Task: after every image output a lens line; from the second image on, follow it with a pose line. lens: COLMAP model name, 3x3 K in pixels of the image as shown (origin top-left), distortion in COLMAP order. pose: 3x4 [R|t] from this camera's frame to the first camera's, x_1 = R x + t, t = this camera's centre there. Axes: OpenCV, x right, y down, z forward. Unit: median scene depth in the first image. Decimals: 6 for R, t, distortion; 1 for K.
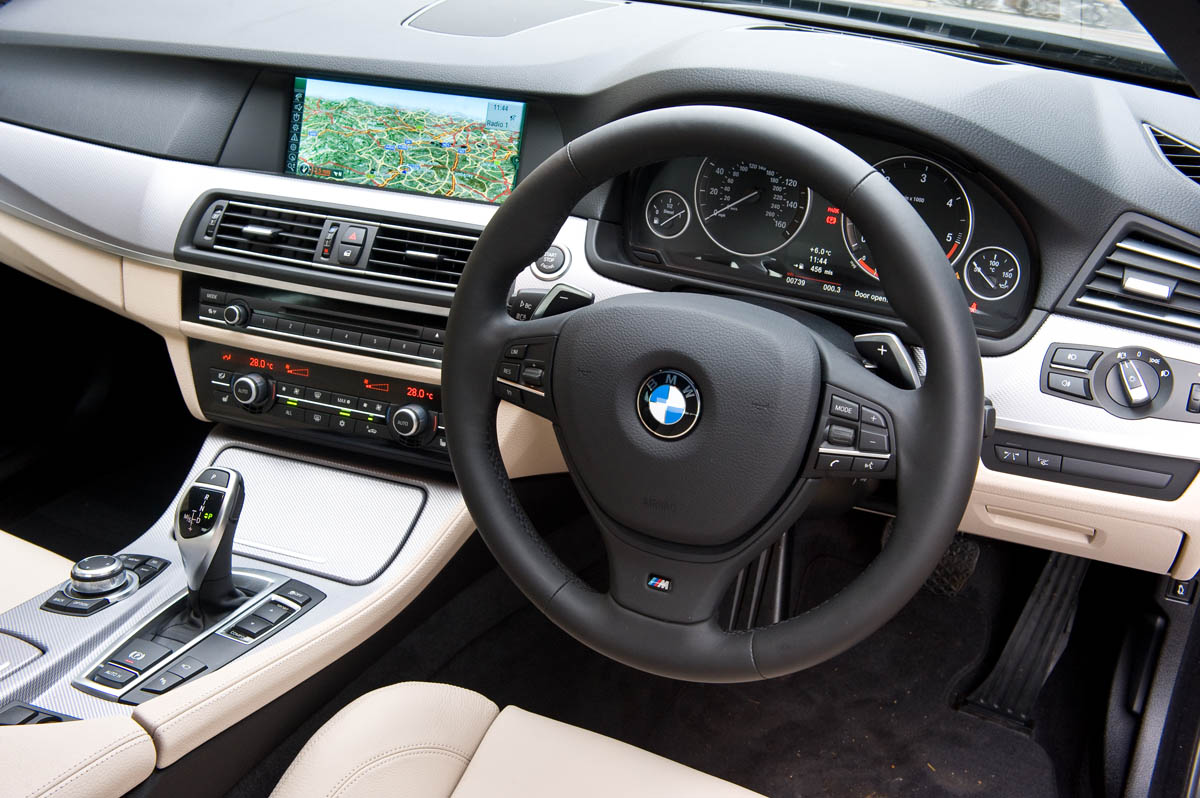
lens RADIAL K [[1227.3, 0, 600.0], [0, 1227.3, 394.9], [0, 0, 1]] dist [0.061298, 0.000000]
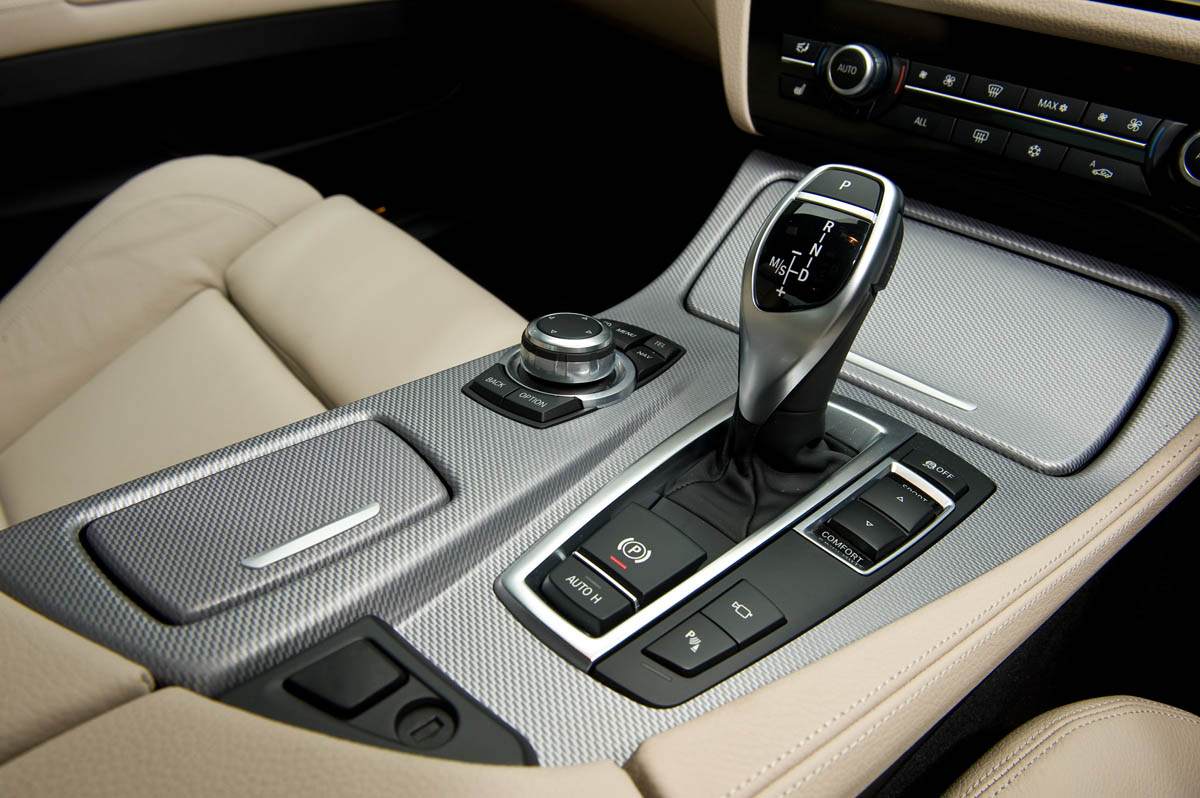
lens RADIAL K [[894.1, 0, 600.7], [0, 894.1, 401.1], [0, 0, 1]] dist [-0.037697, -0.004178]
pose [[0.936408, 0.213336, -0.278618, -0.285590], [-0.162565, 0.967369, 0.194346, 0.091920], [0.310987, -0.136694, 0.940533, 0.655314]]
